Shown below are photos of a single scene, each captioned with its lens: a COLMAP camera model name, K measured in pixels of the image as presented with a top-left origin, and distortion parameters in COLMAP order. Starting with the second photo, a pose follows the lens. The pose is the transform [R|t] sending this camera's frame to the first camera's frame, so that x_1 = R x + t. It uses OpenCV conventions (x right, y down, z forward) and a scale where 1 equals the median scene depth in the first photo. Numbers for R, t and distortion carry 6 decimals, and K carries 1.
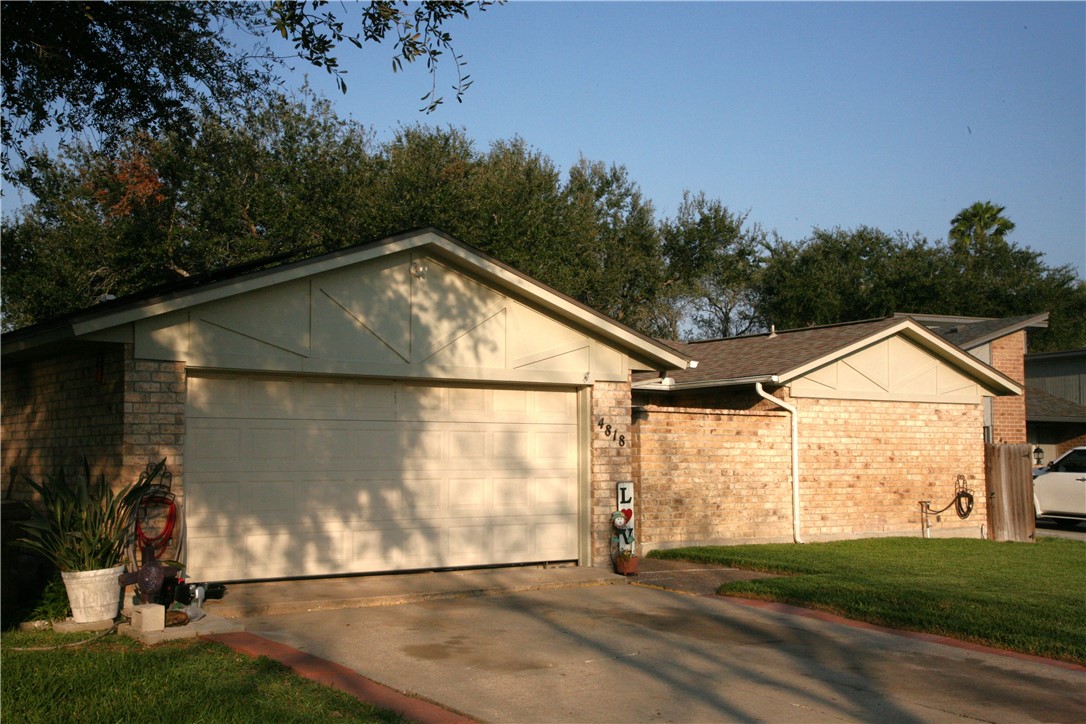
lens RADIAL K [[1193.9, 0, 543.0], [0, 1193.9, 362.0], [0, 0, 1]] dist [0.085967, 0.003835]
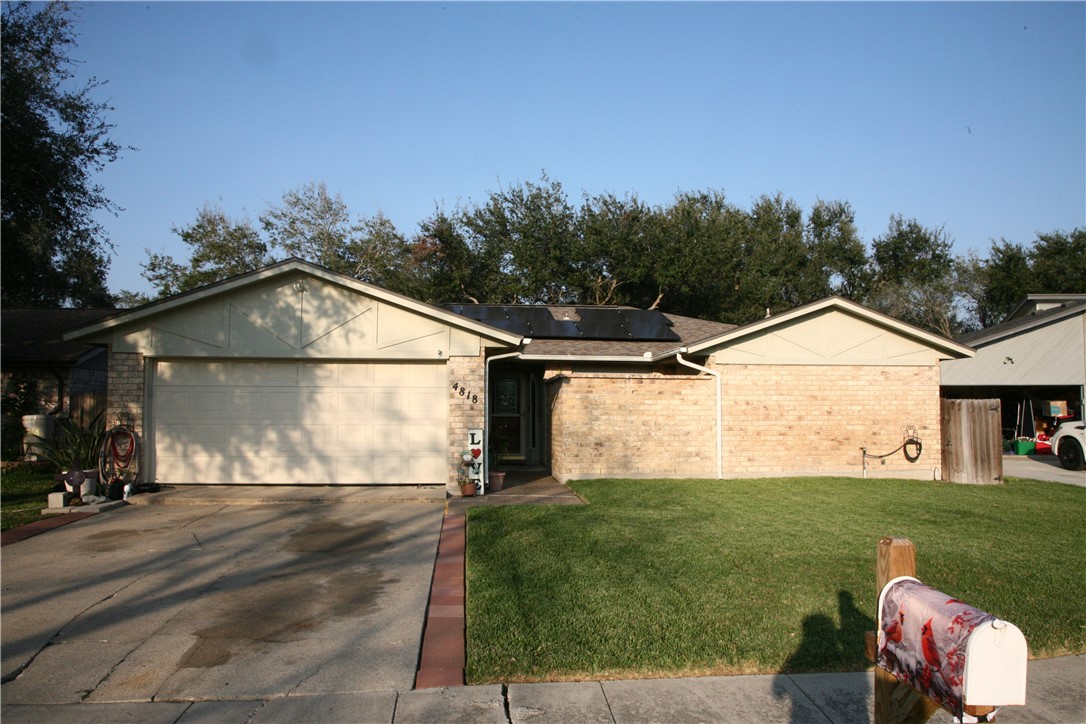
lens RADIAL K [[761.9, 0, 542.1], [0, 761.9, 389.3], [0, 0, 1]] dist [-0.075271, 0.001593]
pose [[0.876976, -0.016660, -0.480245, 0.468379], [0.036895, 0.998783, 0.032725, 0.025109], [0.479115, -0.046417, 0.876524, 0.227433]]
